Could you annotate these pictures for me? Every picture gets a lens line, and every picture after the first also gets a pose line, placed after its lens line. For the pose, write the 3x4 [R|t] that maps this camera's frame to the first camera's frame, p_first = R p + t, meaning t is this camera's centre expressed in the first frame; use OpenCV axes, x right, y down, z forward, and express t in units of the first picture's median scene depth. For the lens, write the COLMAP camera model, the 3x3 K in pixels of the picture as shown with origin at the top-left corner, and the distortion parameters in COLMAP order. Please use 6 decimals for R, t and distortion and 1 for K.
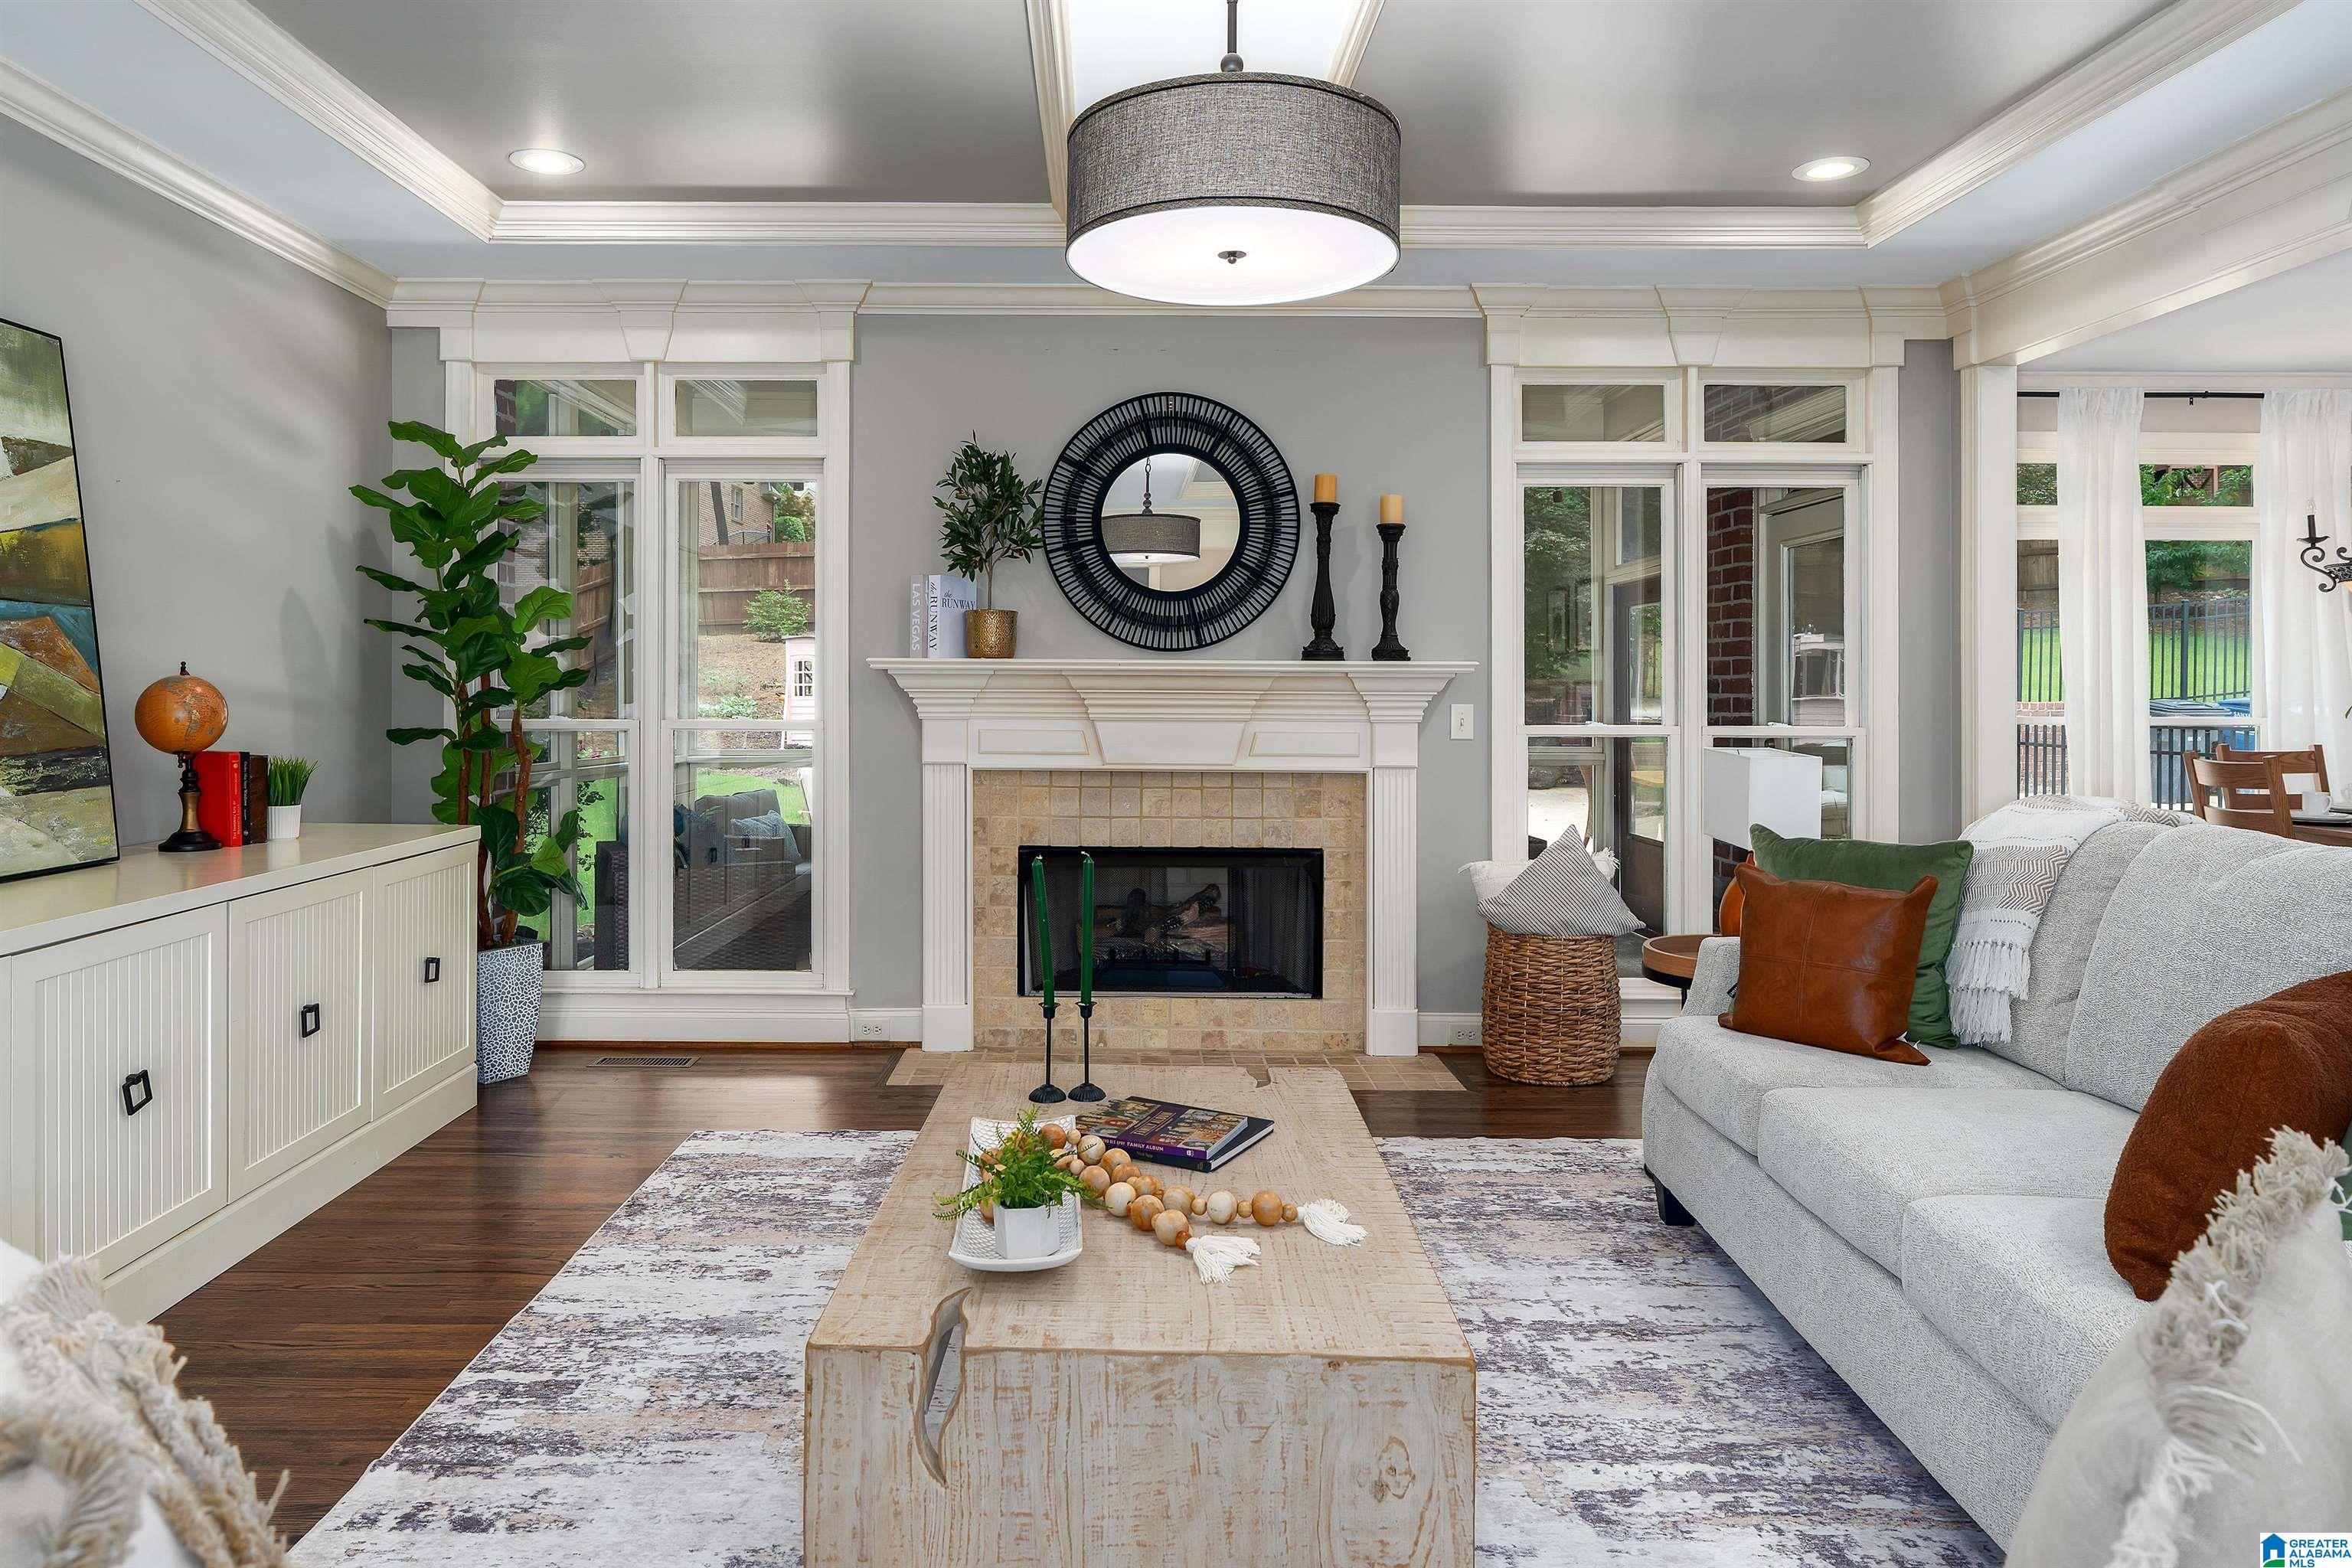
lens RADIAL K [[1500.5, 0, 1106.6], [0, 1500.5, 689.9], [0, 0, 1]] dist [0.001364, 0.003021]
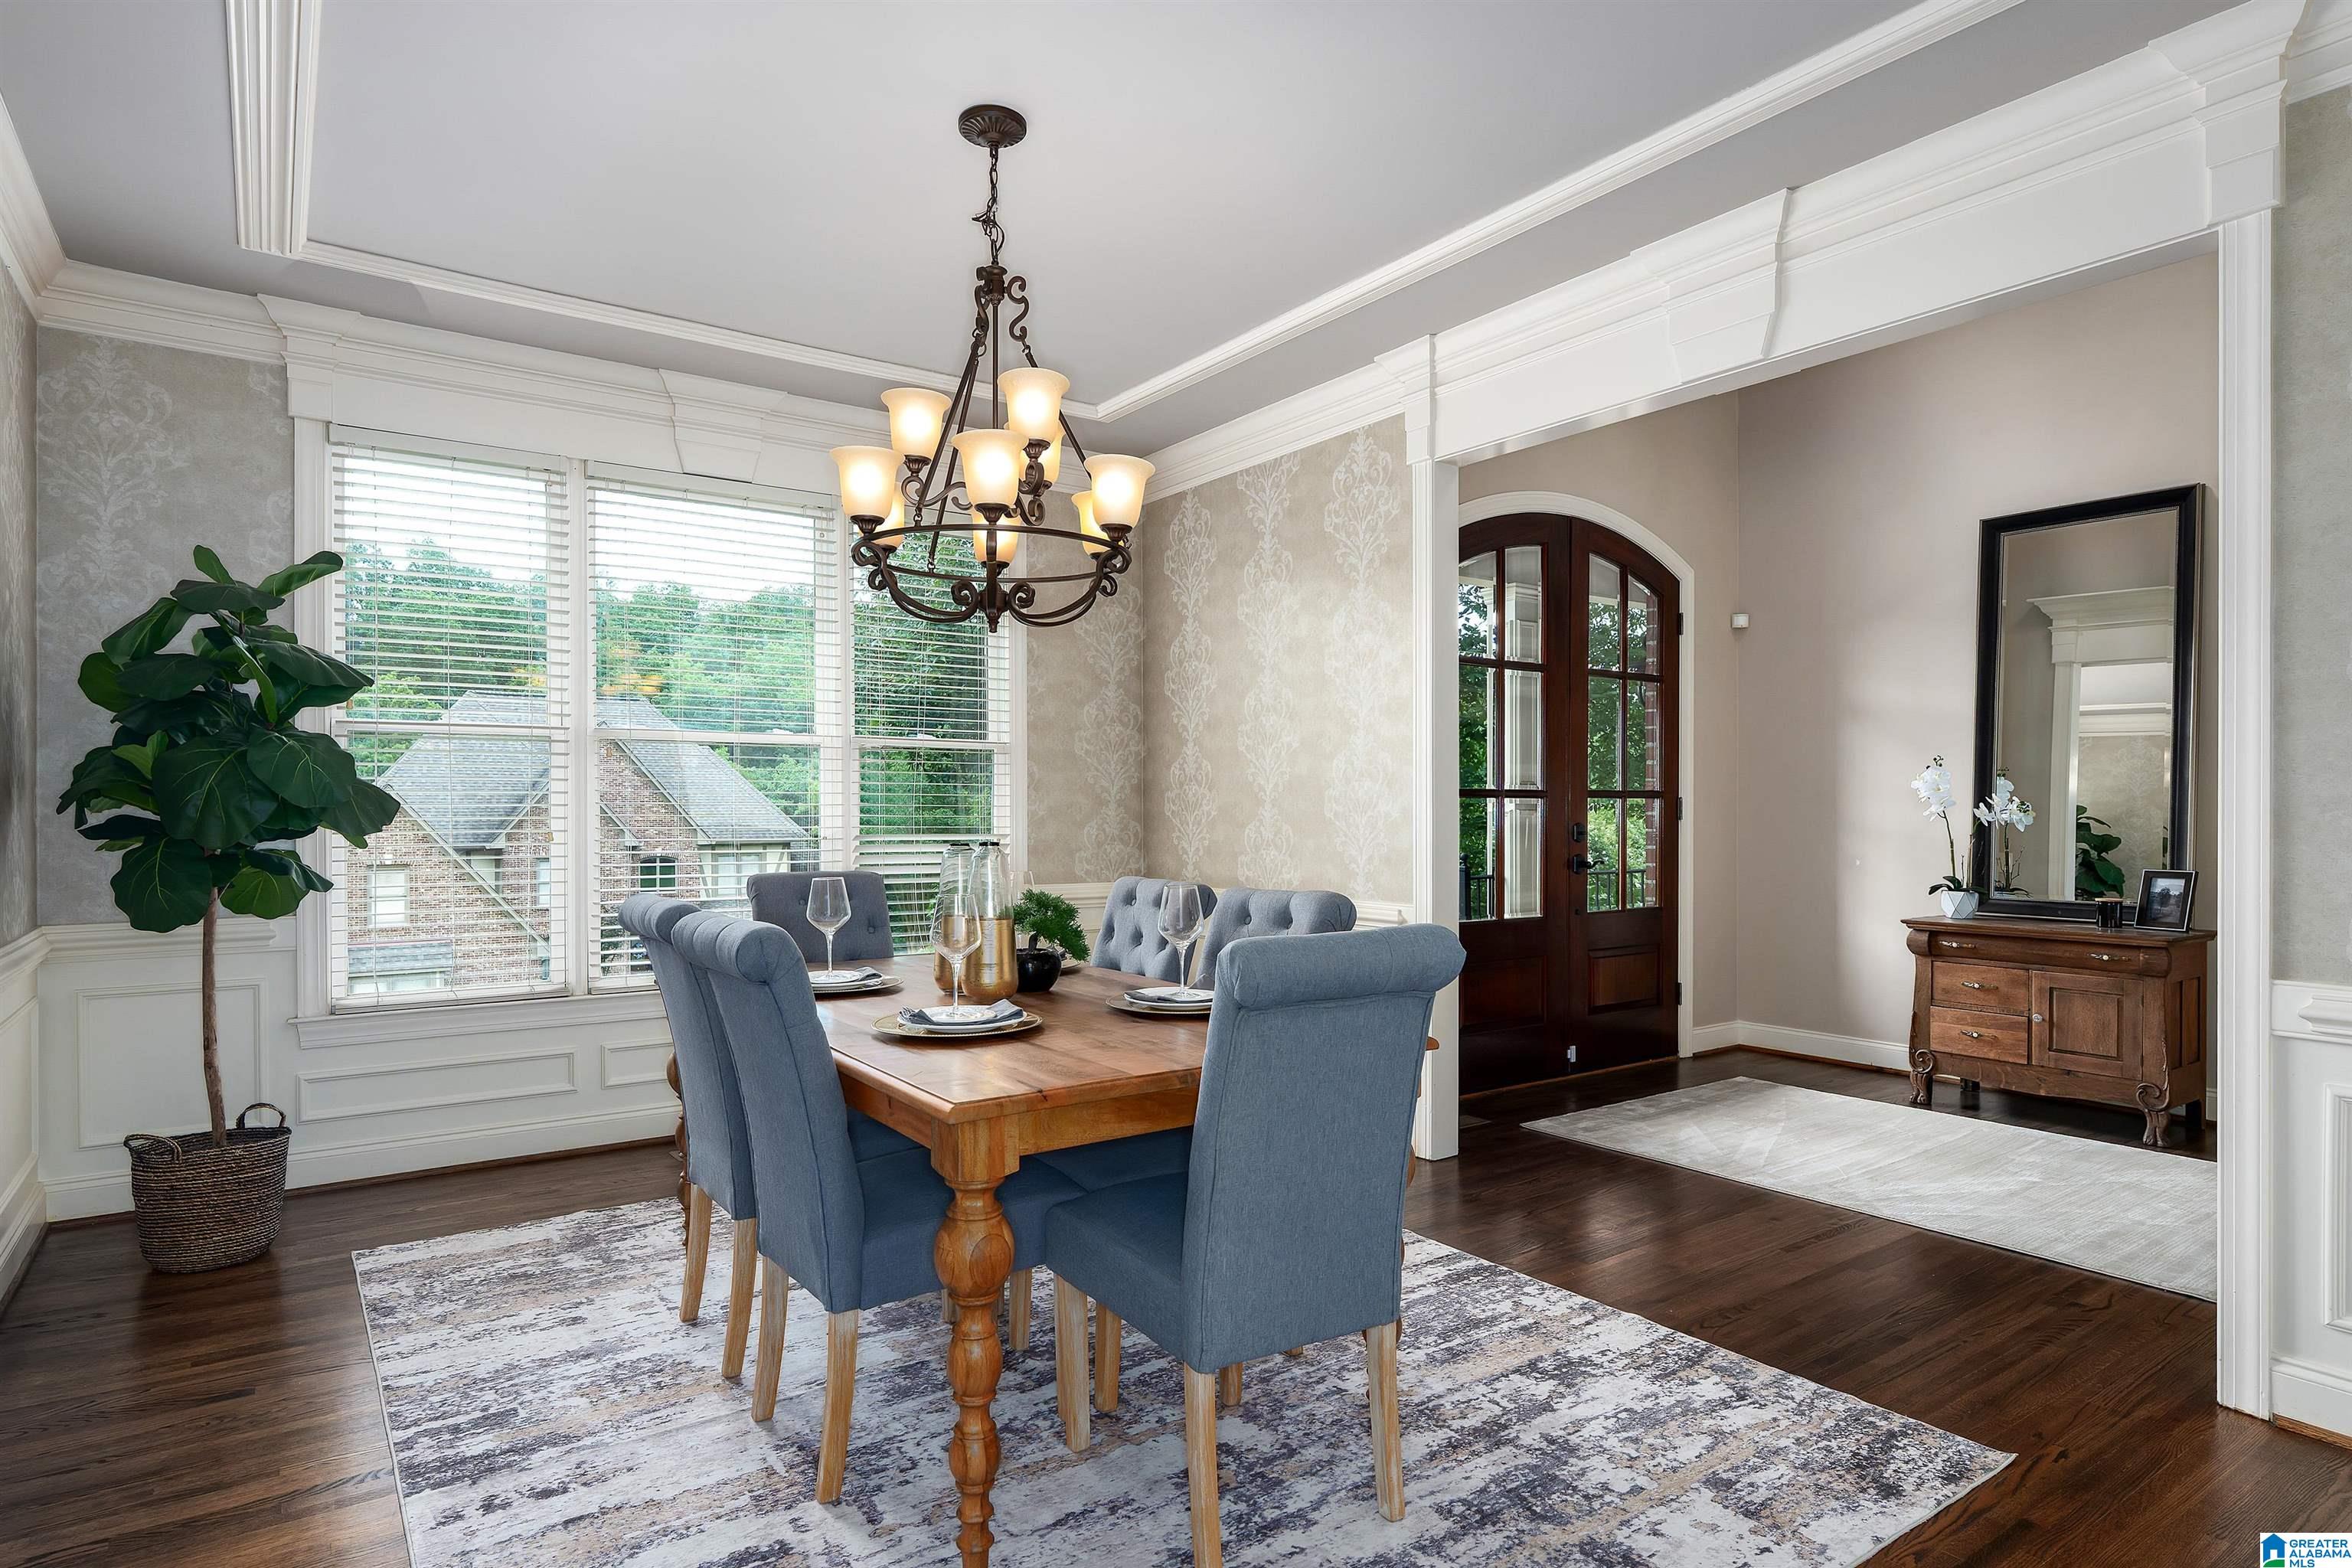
lens RADIAL K [[1294.7, 0, 1268.9], [0, 1294.7, 821.6], [0, 0, 1]] dist [0.010720, -0.000689]
pose [[0.783001, -0.003065, 0.622013, -0.283806], [0.003274, 0.999994, 0.000806, -0.015086], [-0.622012, 0.001406, 0.783007, -0.129847]]
